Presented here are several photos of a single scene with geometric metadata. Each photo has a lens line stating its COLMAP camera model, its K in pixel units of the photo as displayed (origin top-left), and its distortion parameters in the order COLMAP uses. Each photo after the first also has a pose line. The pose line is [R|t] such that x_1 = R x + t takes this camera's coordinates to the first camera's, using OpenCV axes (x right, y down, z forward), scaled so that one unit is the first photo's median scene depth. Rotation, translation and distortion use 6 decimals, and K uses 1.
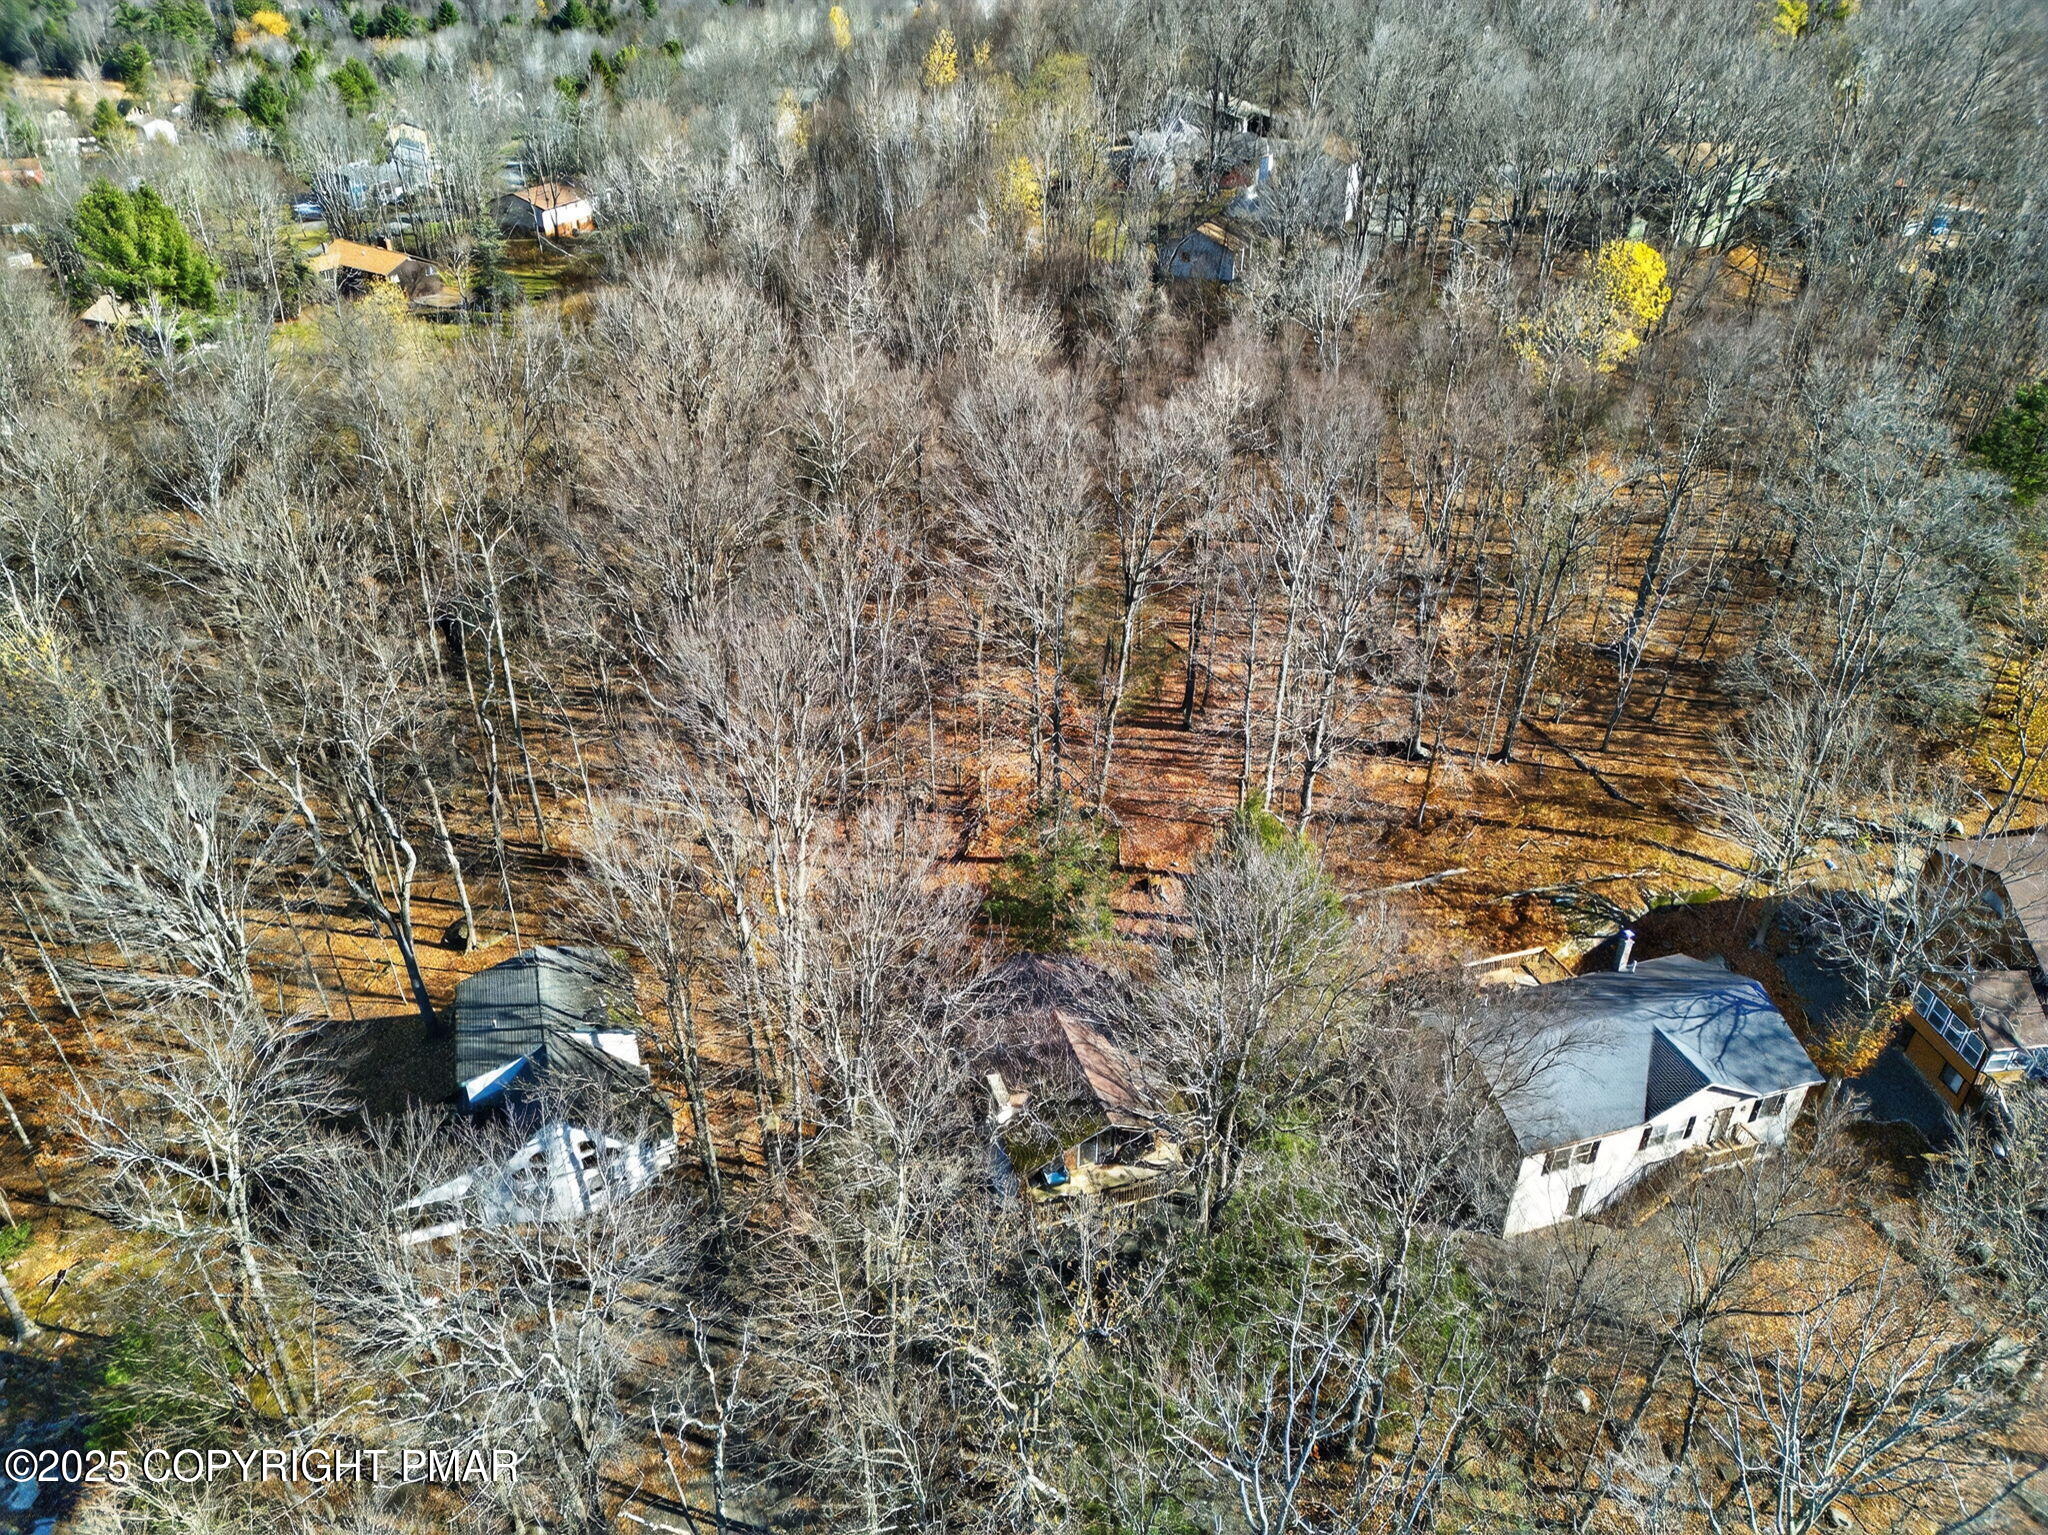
lens RADIAL K [[1429.5, 0, 1015.8], [0, 1429.5, 763.1], [0, 0, 1]] dist [0.046065, -0.033482]
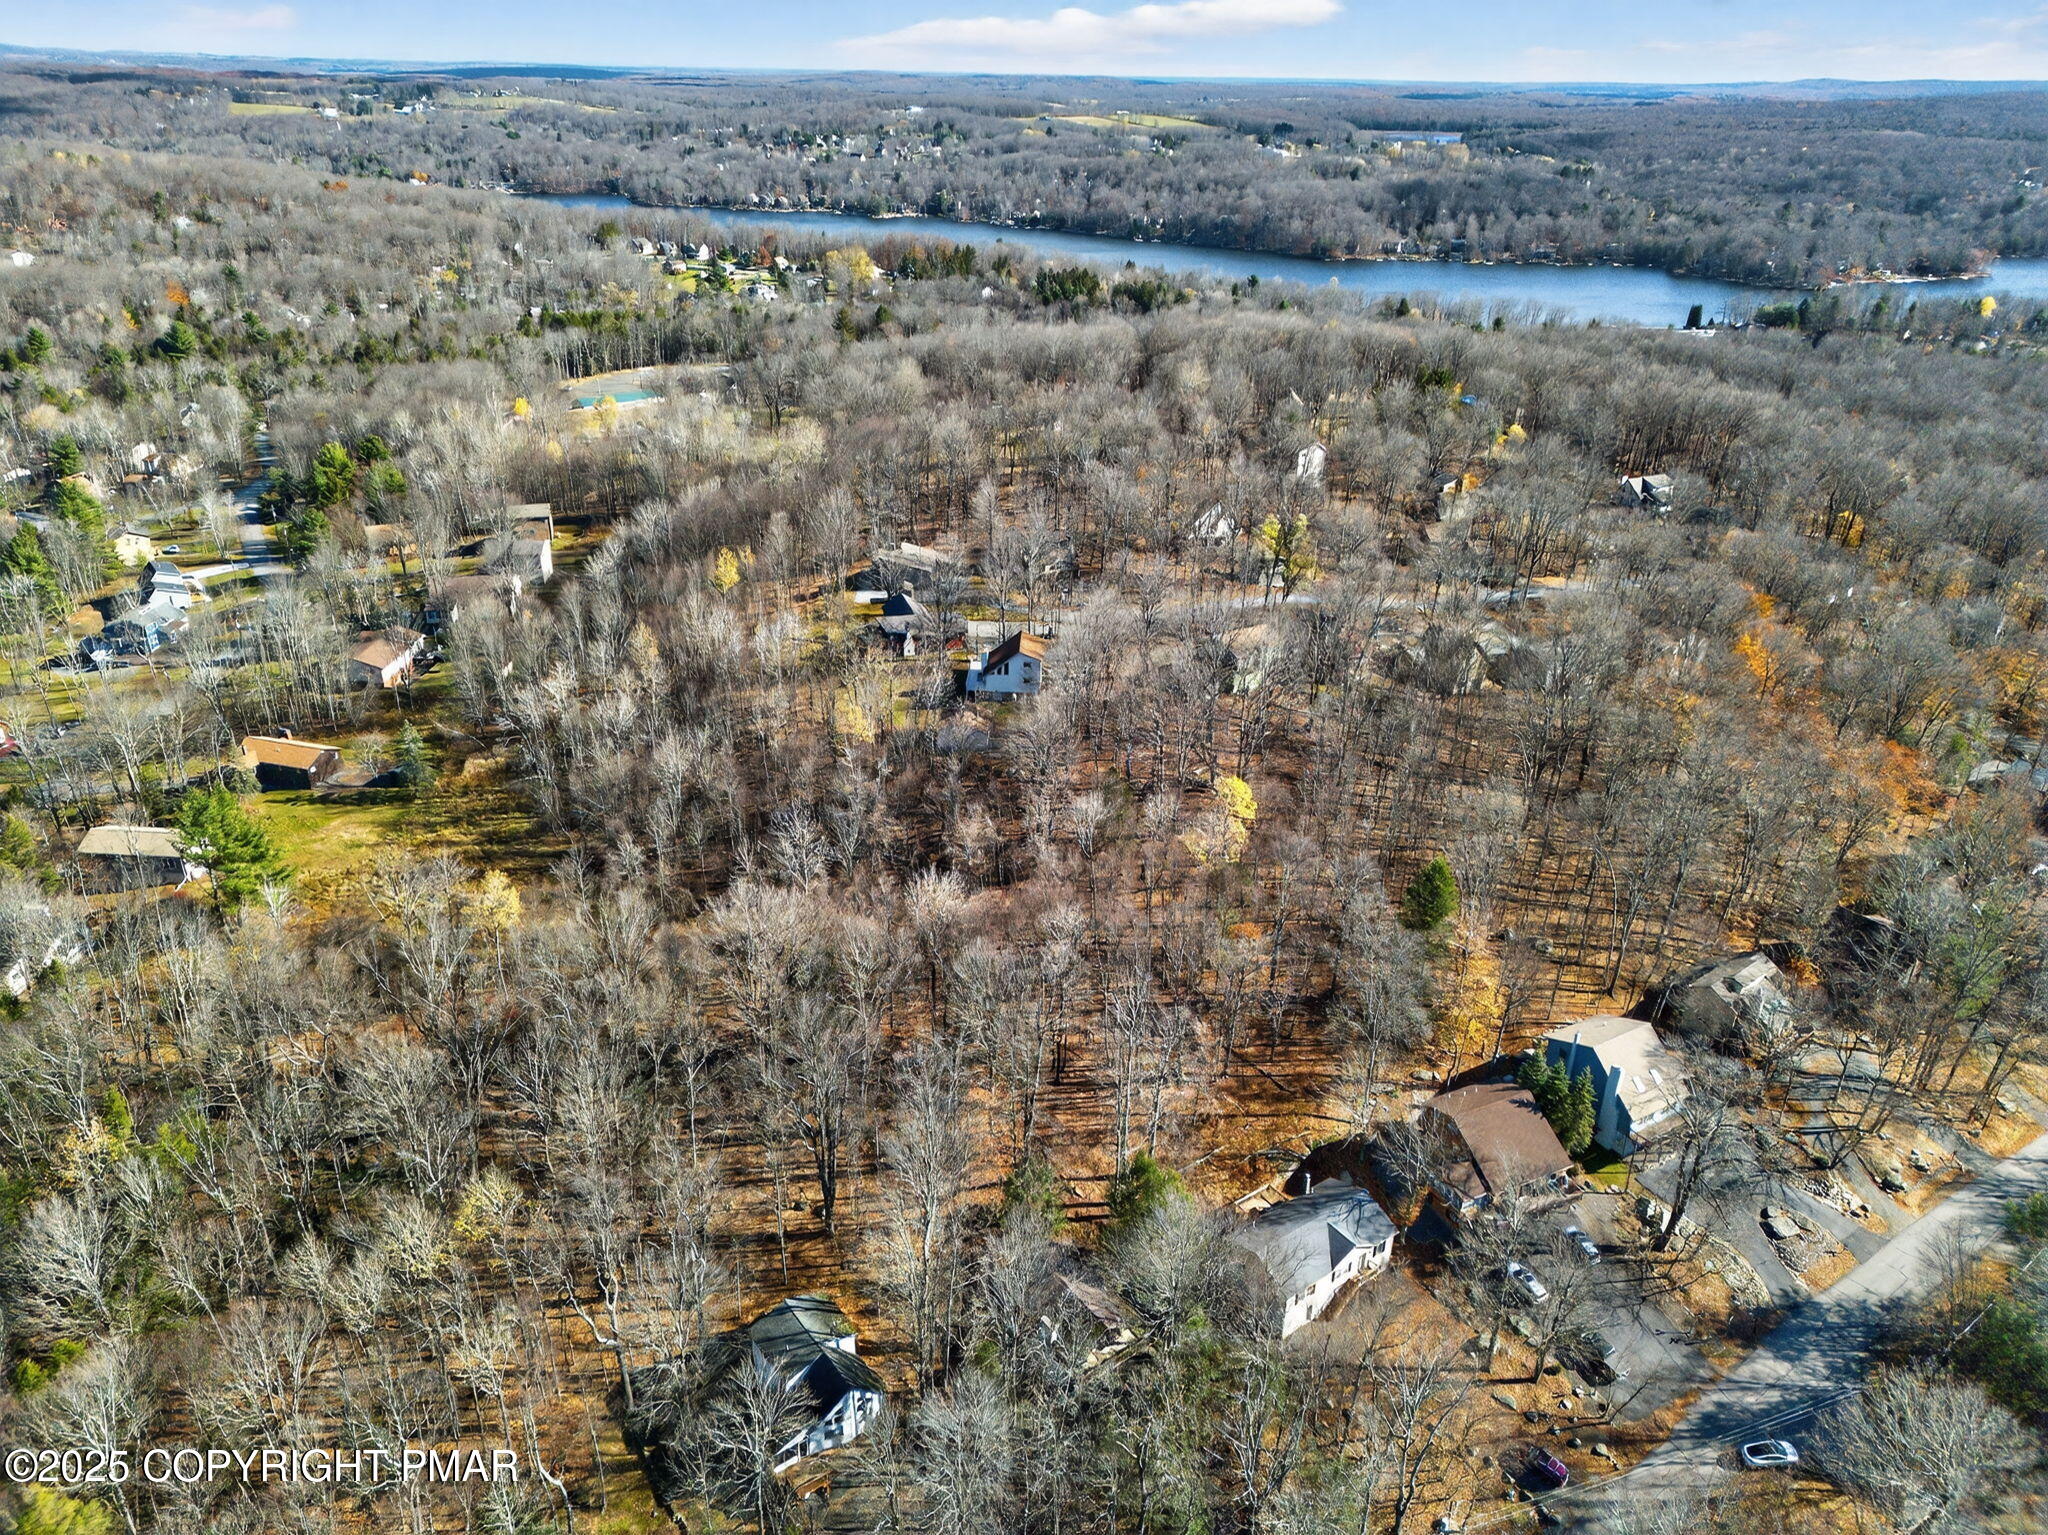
lens RADIAL K [[1429.5, 0, 1015.8], [0, 1429.5, 763.1], [0, 0, 1]] dist [0.046065, -0.033482]
pose [[0.954349, -0.125388, 0.271100, -0.489528], [0.151647, 0.985344, -0.078103, -0.387361], [-0.257334, 0.115649, 0.959377, -1.003996]]
